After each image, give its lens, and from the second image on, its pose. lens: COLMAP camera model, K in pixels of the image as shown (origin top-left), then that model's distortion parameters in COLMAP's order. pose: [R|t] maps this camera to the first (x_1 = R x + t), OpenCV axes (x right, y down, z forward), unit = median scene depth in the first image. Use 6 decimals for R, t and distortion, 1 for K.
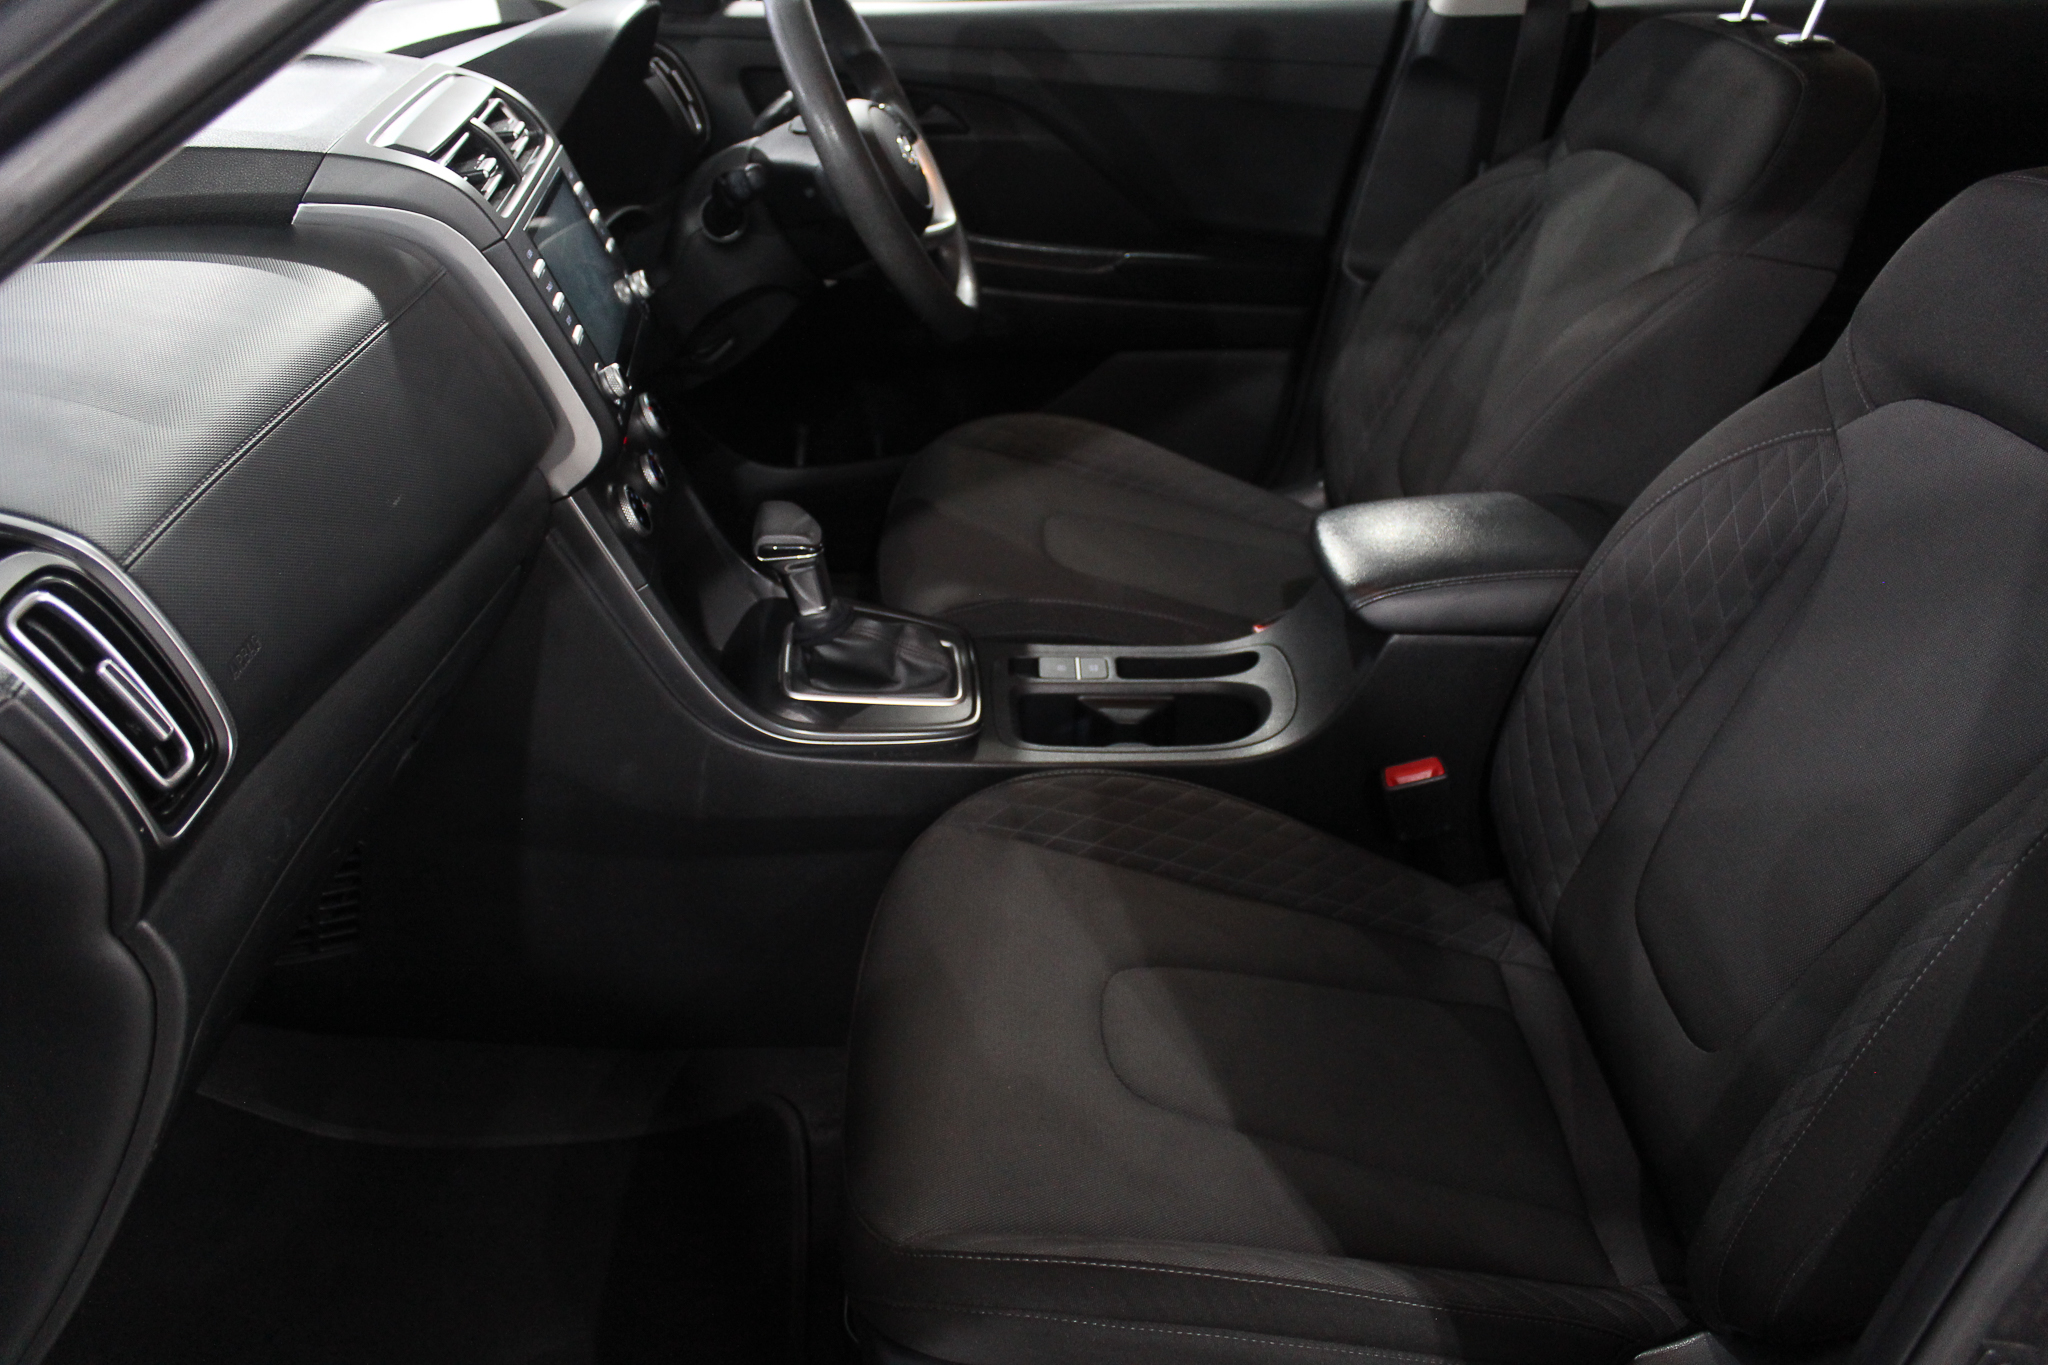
lens RADIAL K [[1656.0, 0, 1024.0], [0, 1656.0, 682.5], [0, 0, 1]] dist [-0.183730, 0.177480]
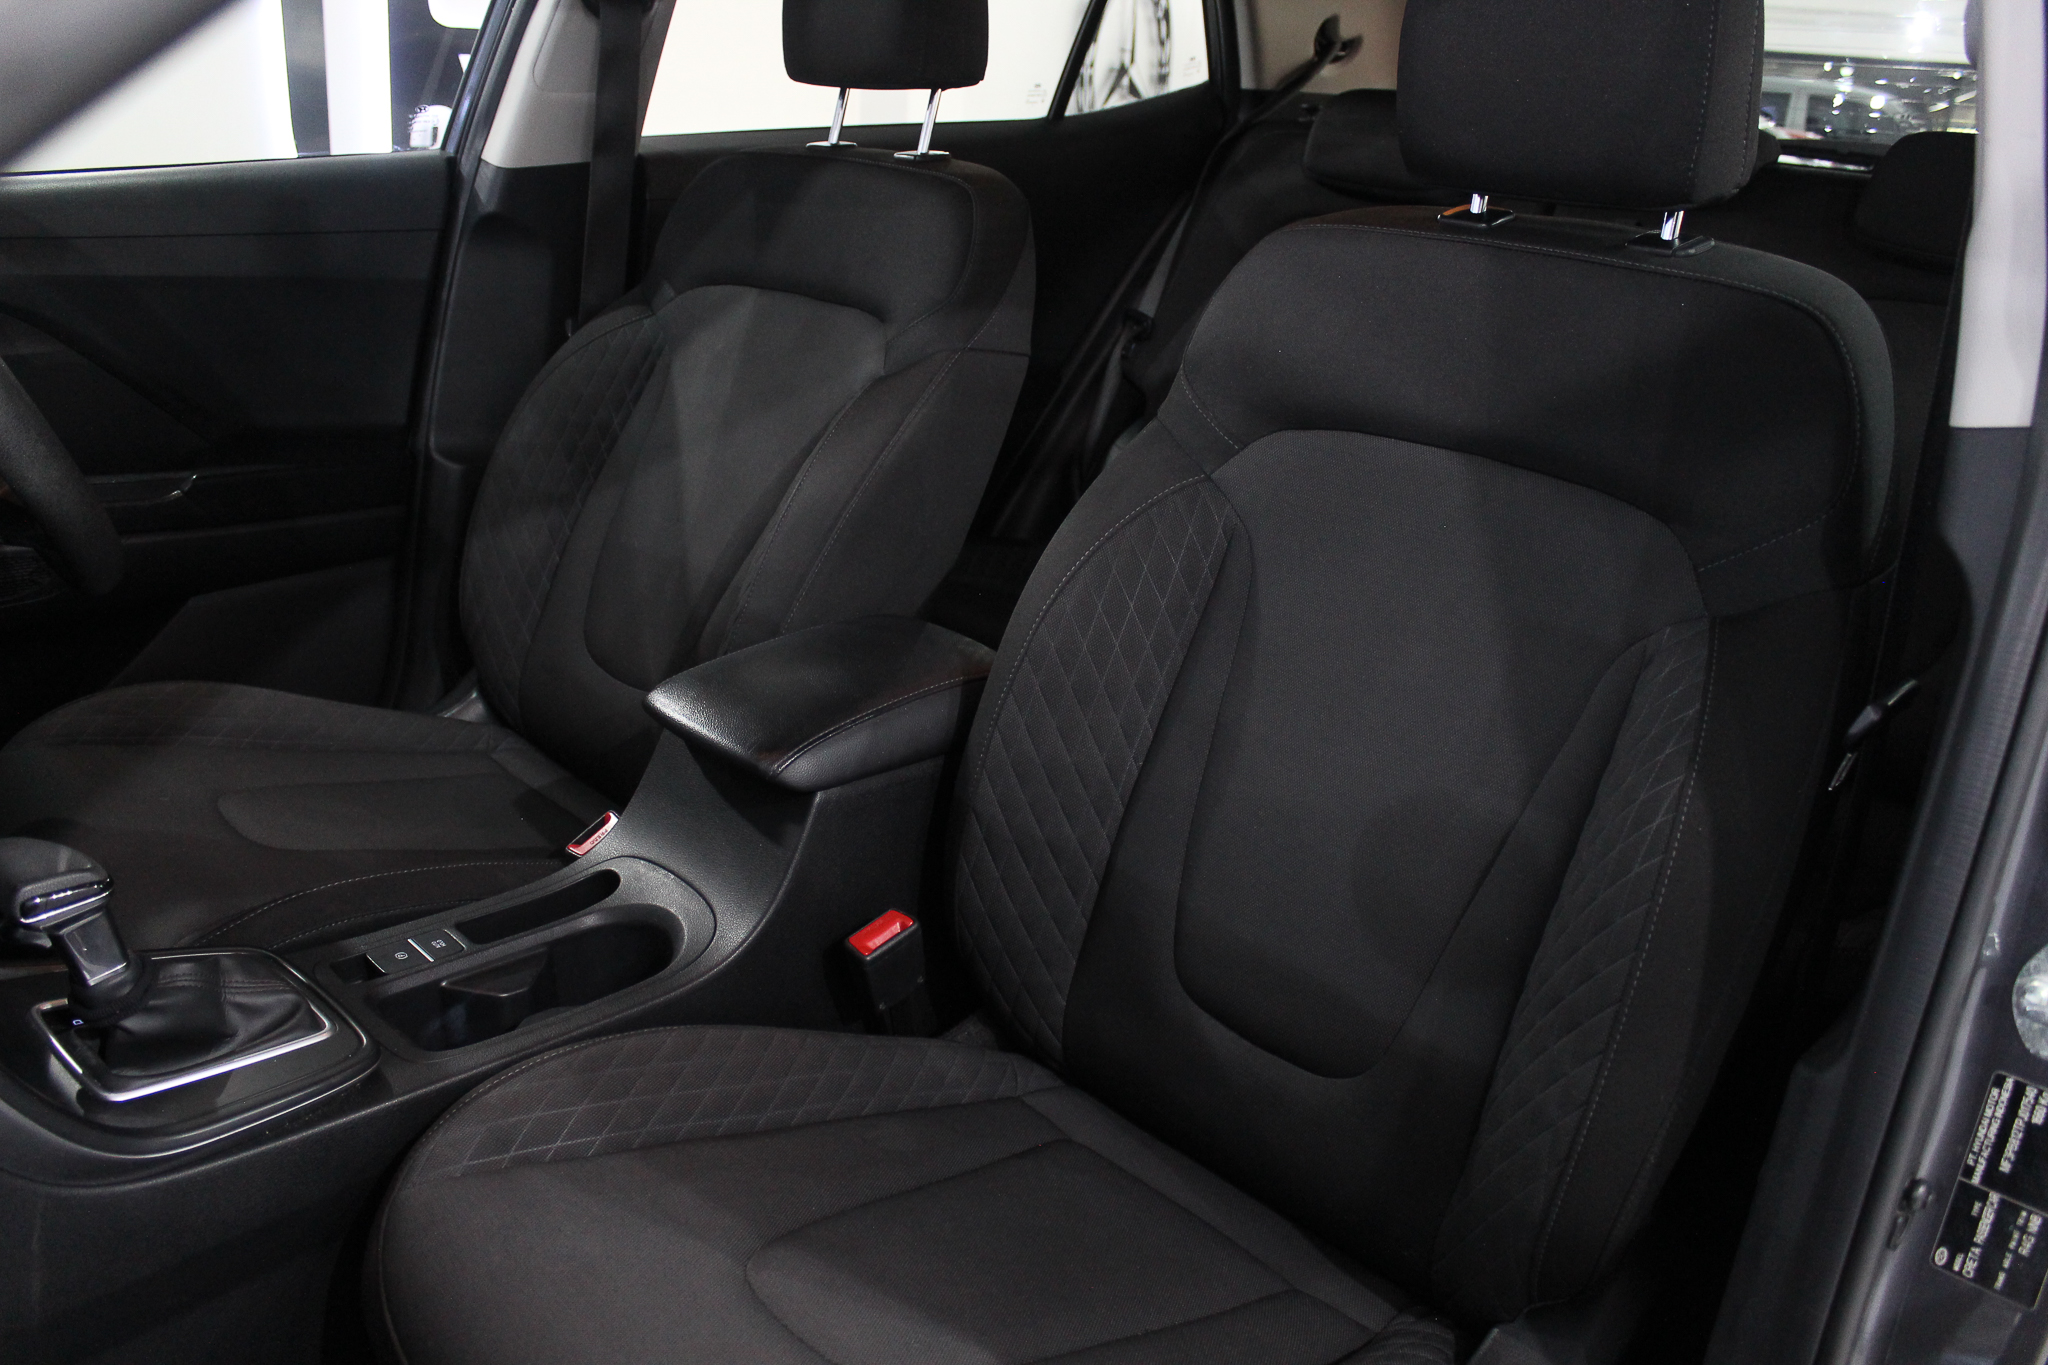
lens RADIAL K [[1656.0, 0, 1024.0], [0, 1656.0, 682.5], [0, 0, 1]] dist [-0.183730, 0.177480]
pose [[0.746306, -0.215398, 0.629786, -0.217148], [0.291759, 0.956310, -0.018665, -0.032930], [-0.598250, 0.197676, 0.776544, 0.195709]]
